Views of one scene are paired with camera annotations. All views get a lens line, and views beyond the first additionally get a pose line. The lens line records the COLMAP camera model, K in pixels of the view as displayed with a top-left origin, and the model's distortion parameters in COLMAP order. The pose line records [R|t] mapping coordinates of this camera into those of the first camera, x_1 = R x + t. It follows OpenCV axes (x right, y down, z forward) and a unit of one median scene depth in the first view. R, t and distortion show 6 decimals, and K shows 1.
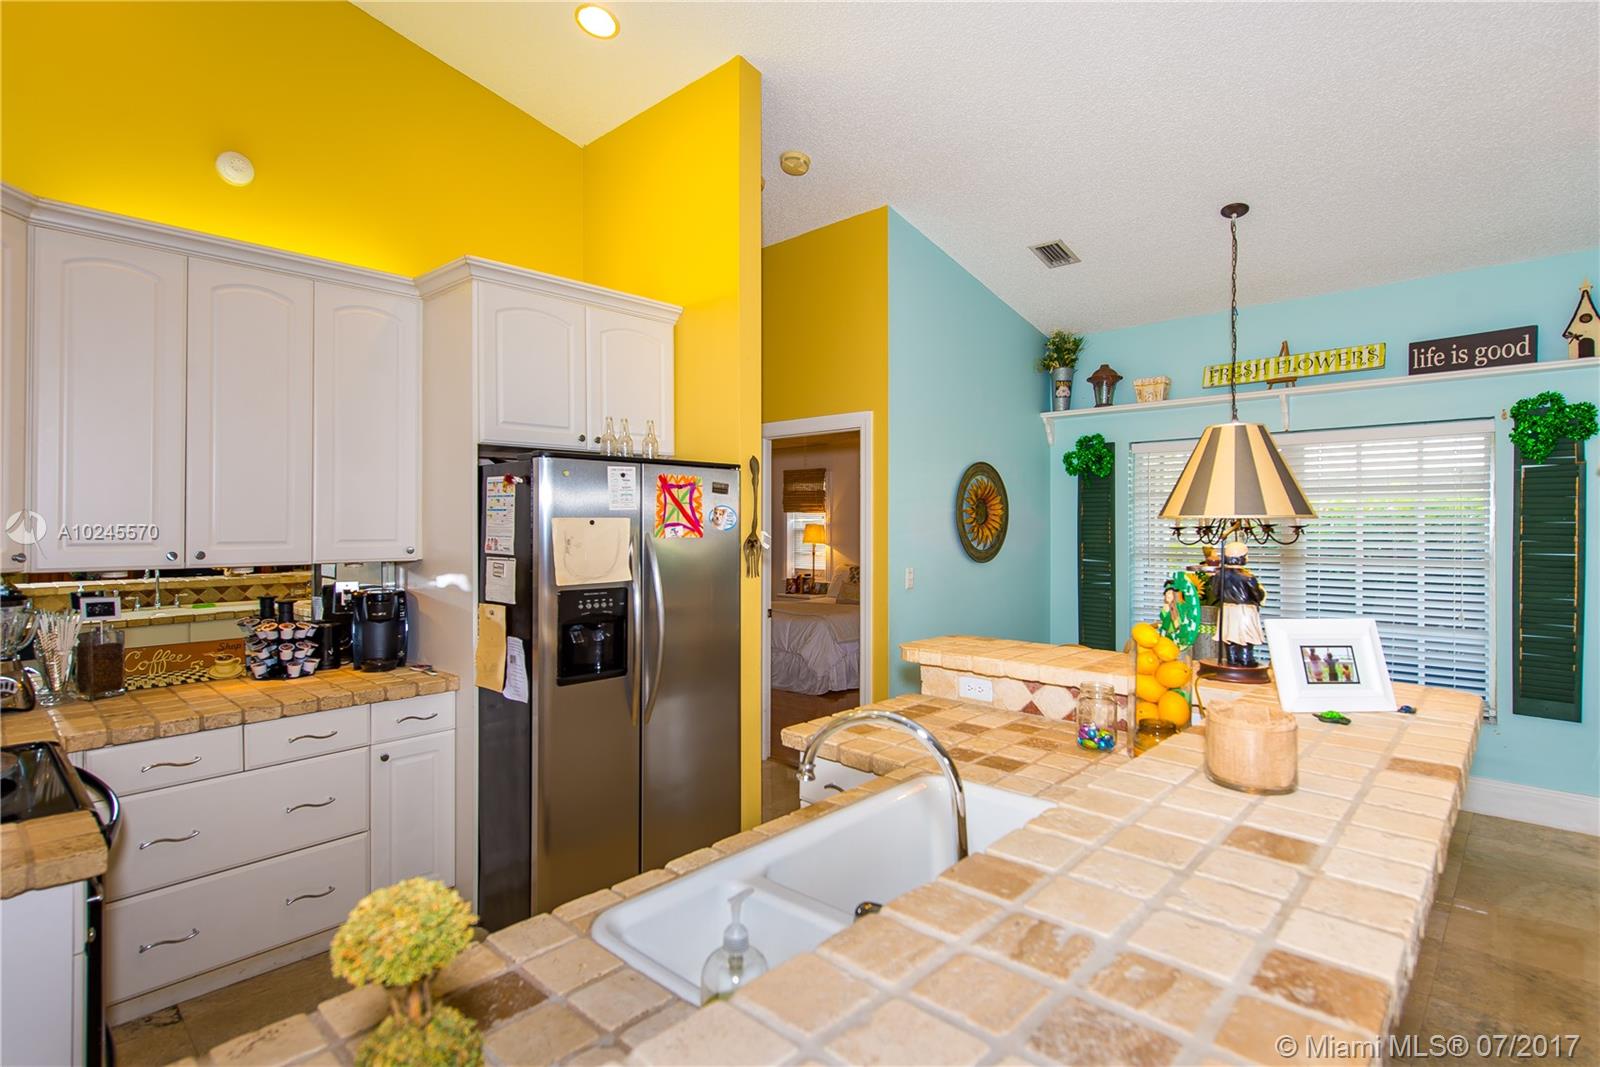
lens RADIAL K [[786.5, 0, 798.9], [0, 786.5, 519.1], [0, 0, 1]] dist [0.006223, -0.000353]
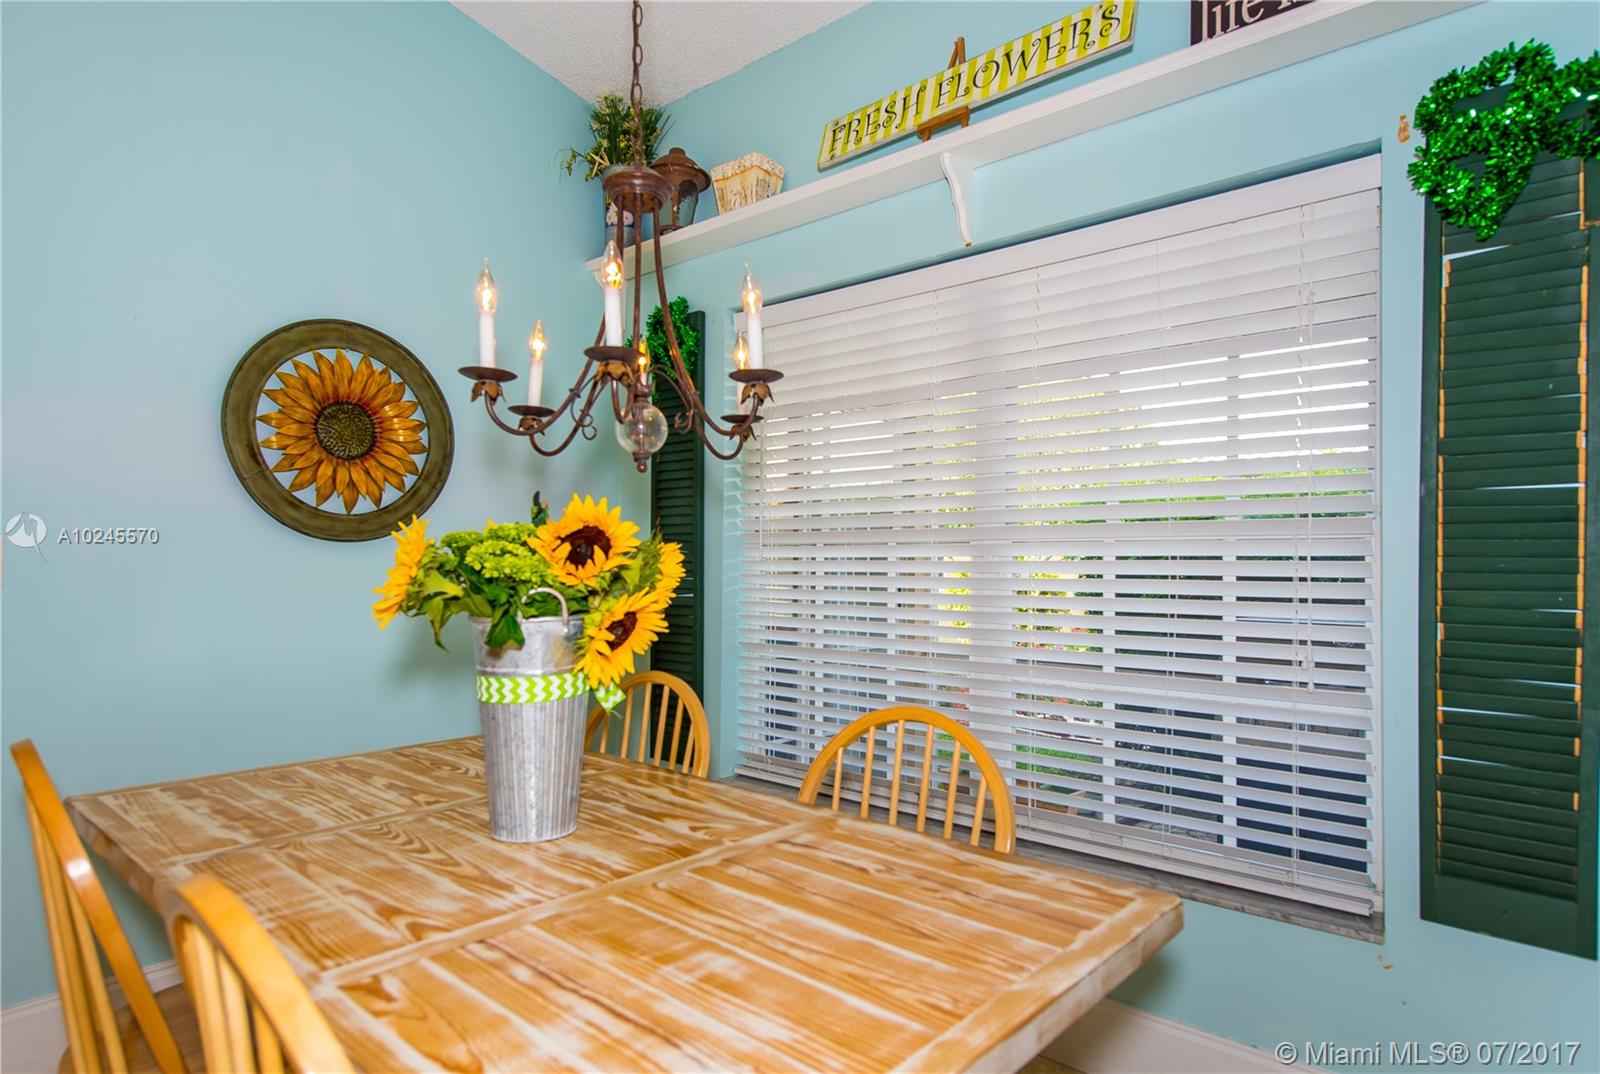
lens RADIAL K [[868.6, 0, 797.8], [0, 868.6, 544.0], [0, 0, 1]] dist [-0.004073, 0.000032]
pose [[0.999319, 0.007991, 0.036036, 0.516185], [-0.007813, 0.999957, -0.005091, 0.062743], [-0.036075, 0.004806, 0.999338, 0.522223]]
